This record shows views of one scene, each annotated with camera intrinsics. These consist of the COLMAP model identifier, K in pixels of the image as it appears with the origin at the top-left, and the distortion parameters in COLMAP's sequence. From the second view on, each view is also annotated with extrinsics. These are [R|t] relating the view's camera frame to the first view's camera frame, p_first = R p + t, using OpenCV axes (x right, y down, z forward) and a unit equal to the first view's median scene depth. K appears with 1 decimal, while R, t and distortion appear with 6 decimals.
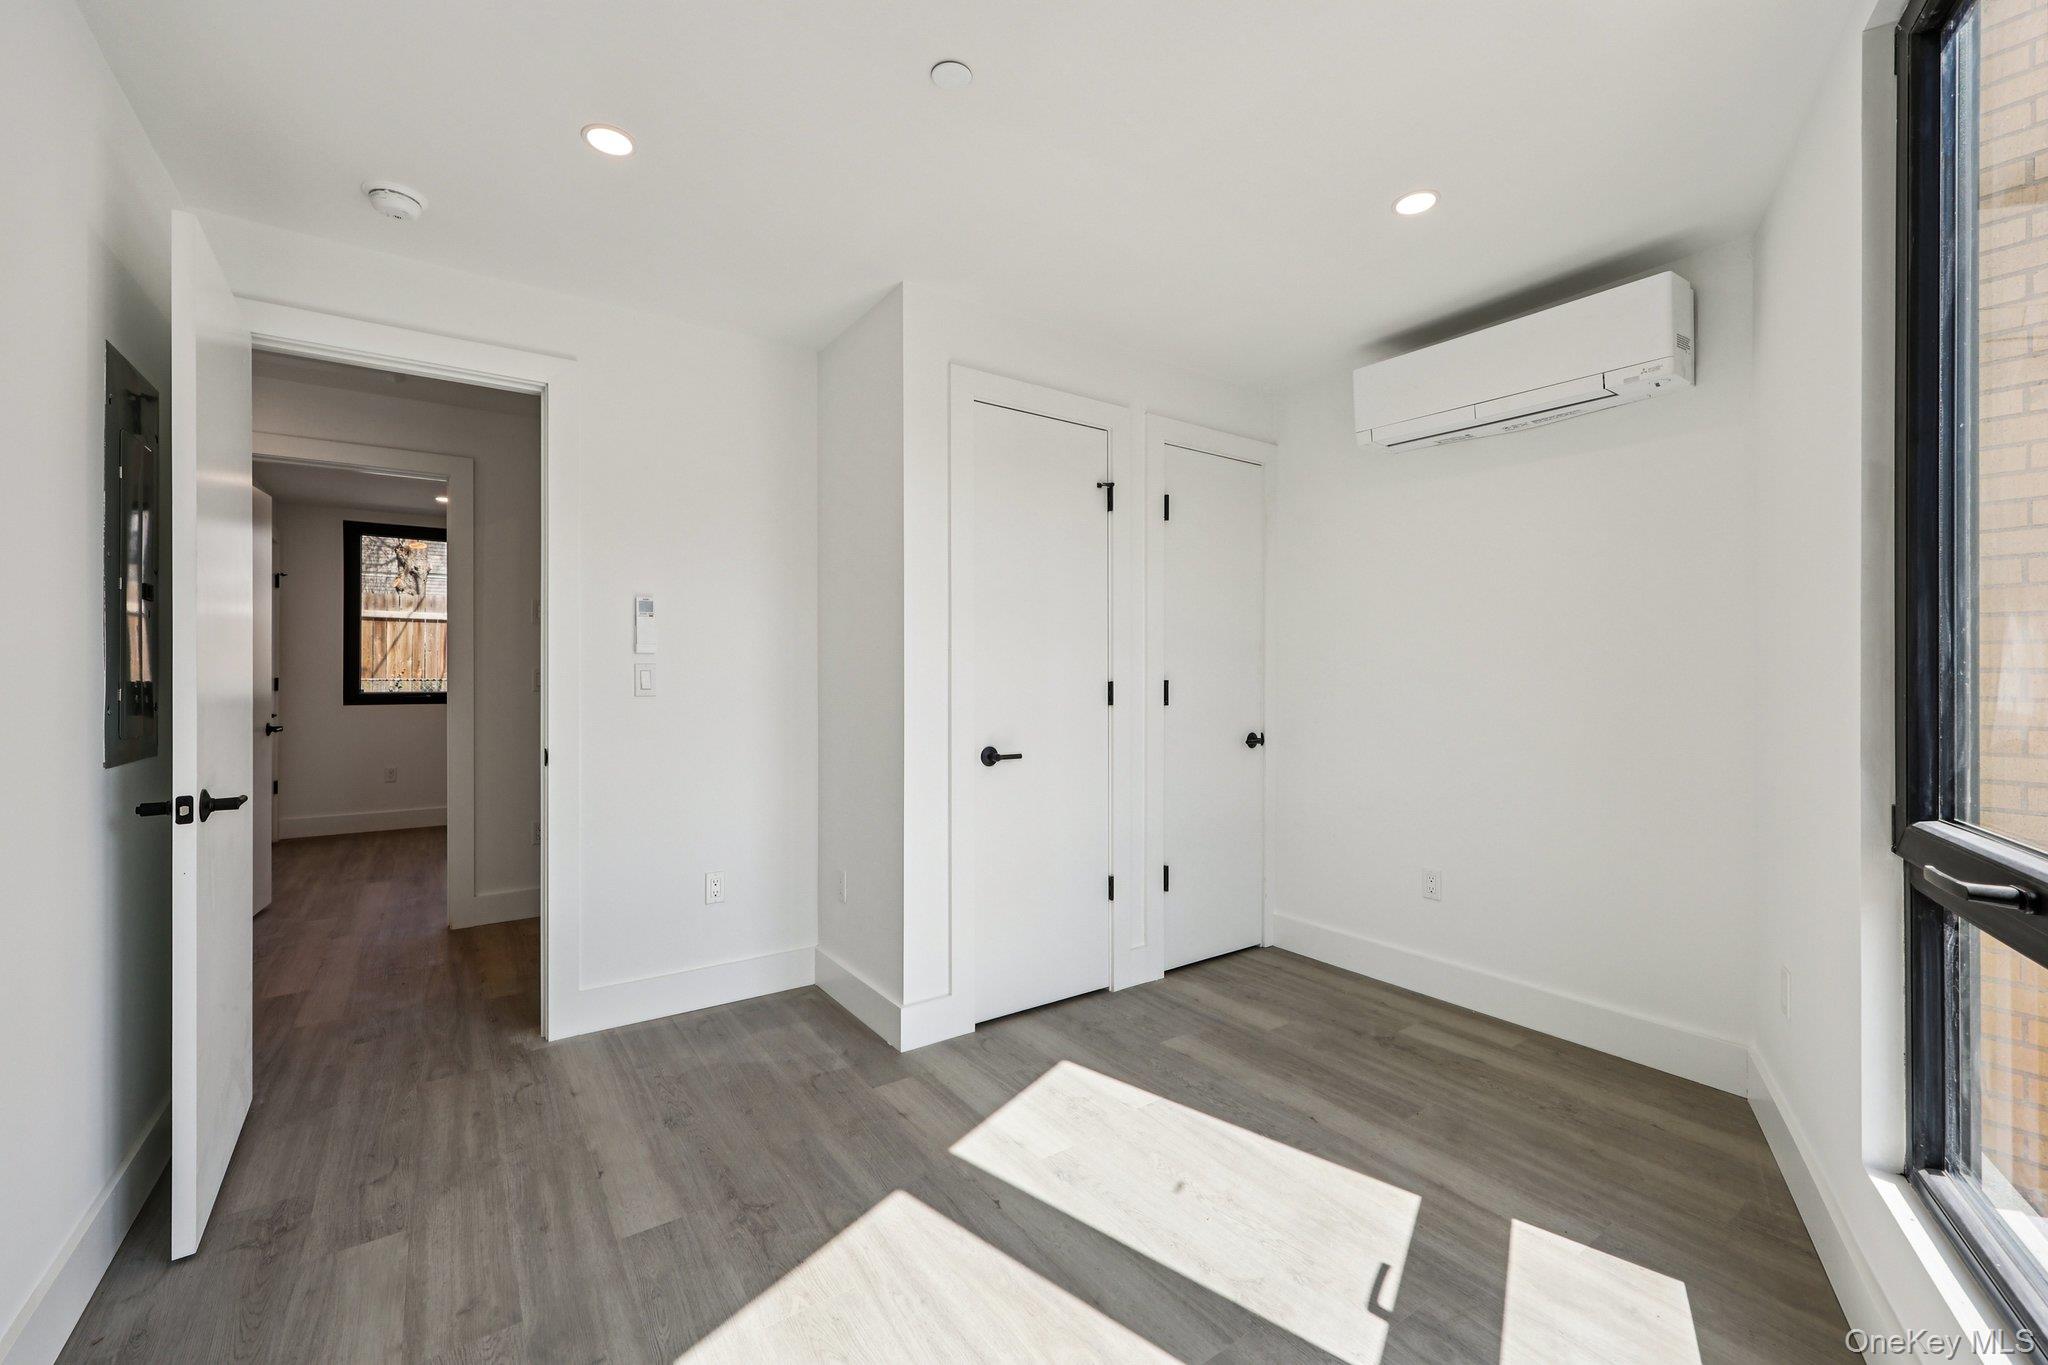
lens RADIAL K [[833.7, 0, 1026.0], [0, 833.7, 671.7], [0, 0, 1]] dist [0.002005, 0.000621]
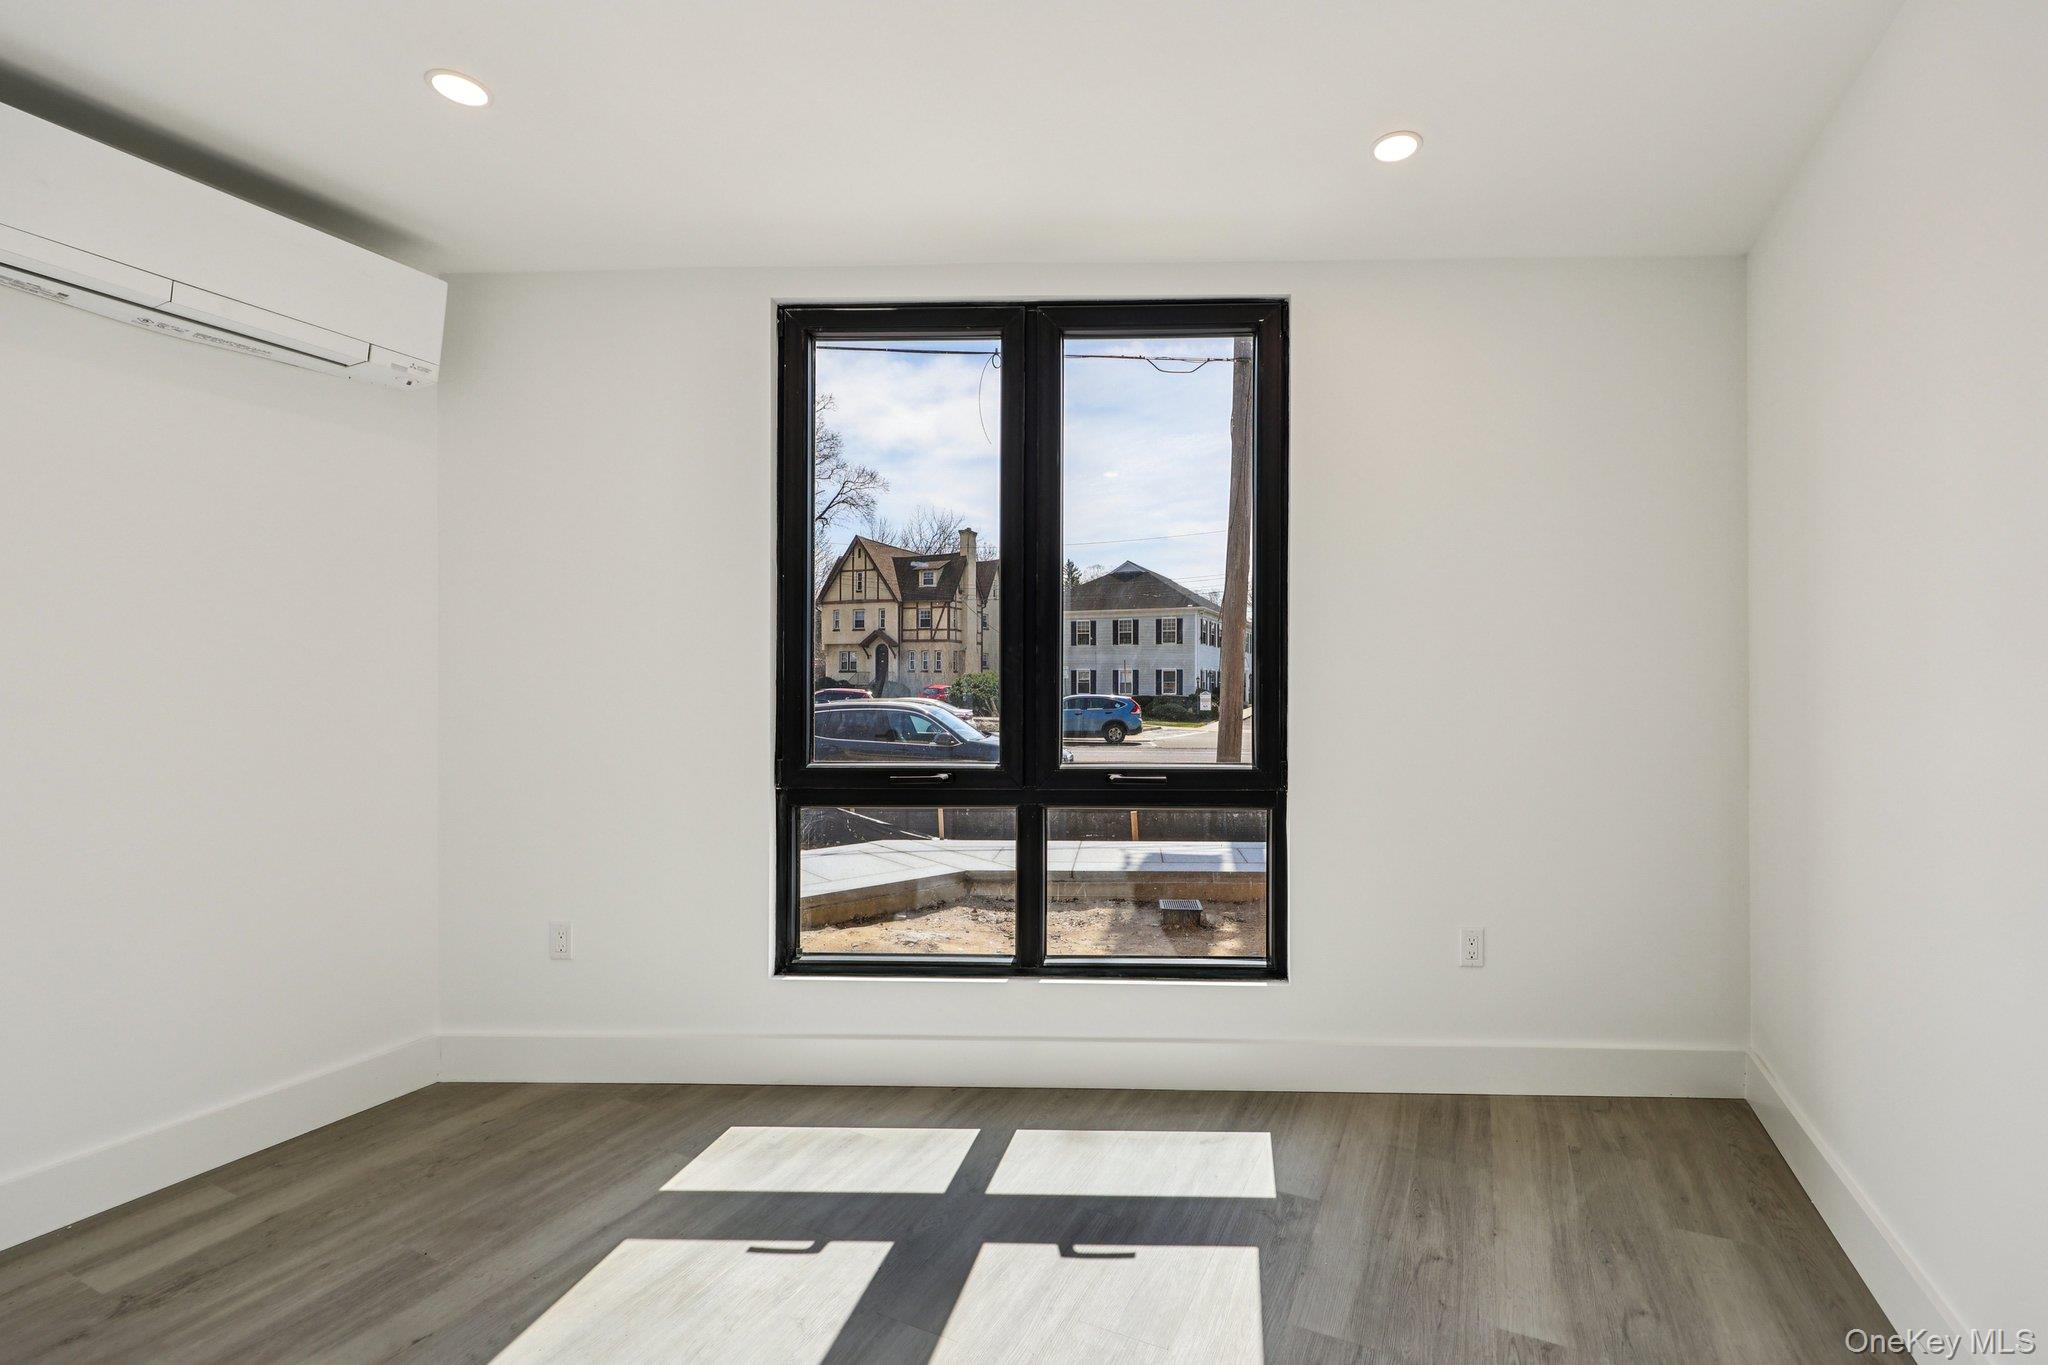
lens RADIAL K [[838.1, 0, 1101.5], [0, 838.1, 679.3], [0, 0, 1]] dist [0.000981, 0.000233]
pose [[-0.506896, 0.008190, 0.861968, -0.512396], [0.000903, 0.999959, -0.008970, 0.008536], [-0.862006, -0.003768, -0.506883, 0.850831]]
